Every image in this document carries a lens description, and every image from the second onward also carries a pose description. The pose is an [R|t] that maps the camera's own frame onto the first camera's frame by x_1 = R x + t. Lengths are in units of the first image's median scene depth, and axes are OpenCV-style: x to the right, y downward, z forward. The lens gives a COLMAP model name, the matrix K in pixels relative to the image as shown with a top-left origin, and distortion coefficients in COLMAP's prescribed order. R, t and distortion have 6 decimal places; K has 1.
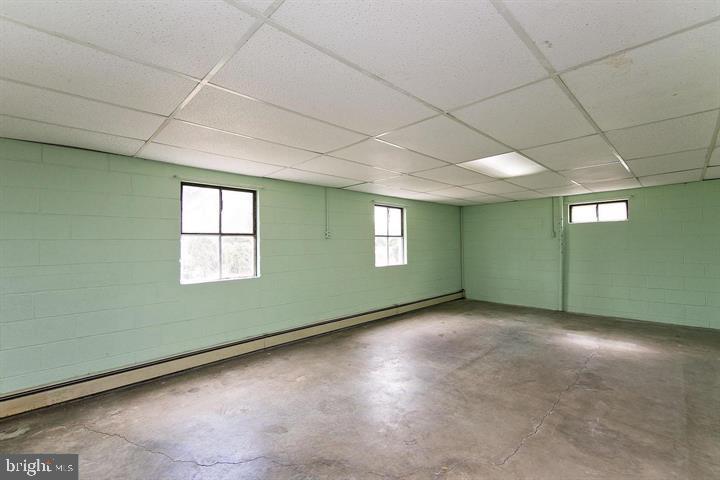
lens RADIAL K [[306.5, 0, 347.7], [0, 306.5, 246.1], [0, 0, 1]] dist [-0.001218, -0.000135]
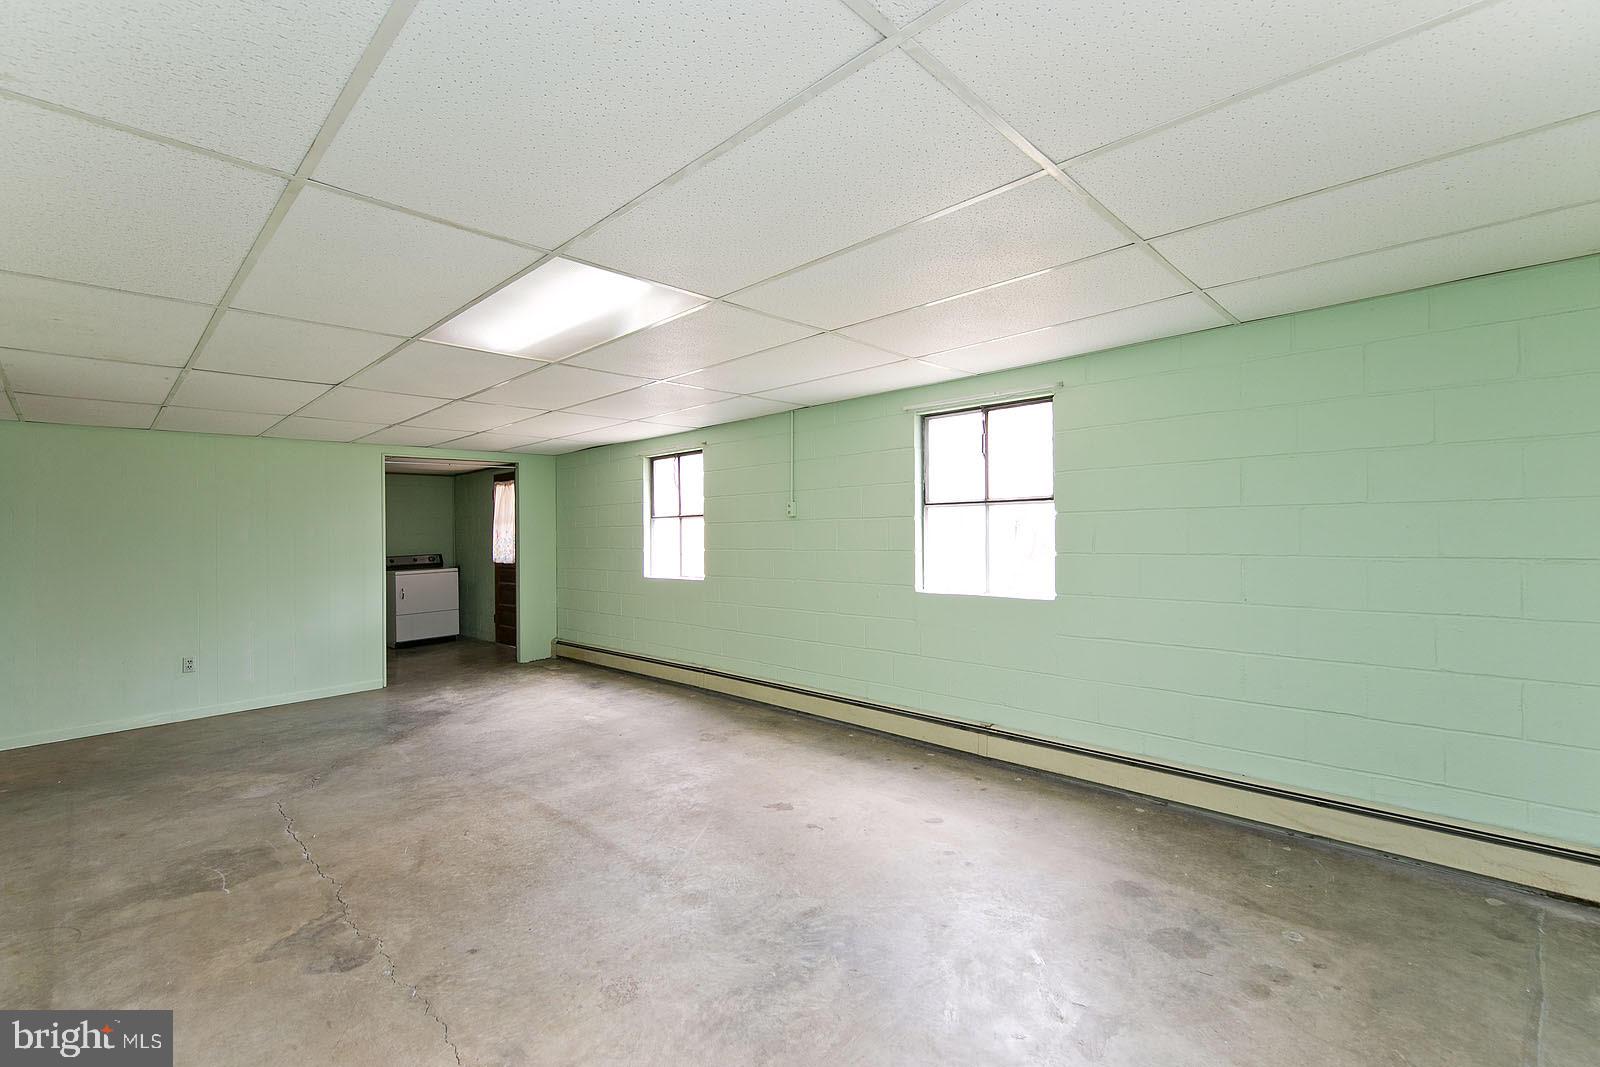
lens RADIAL K [[683.7, 0, 815.8], [0, 683.7, 530.2], [0, 0, 1]] dist [-0.000940, -0.000579]
pose [[0.084275, 0.016733, -0.996302, 1.087474], [0.012509, 0.999762, 0.017849, -0.026419], [0.996364, -0.013967, 0.084045, 1.014500]]
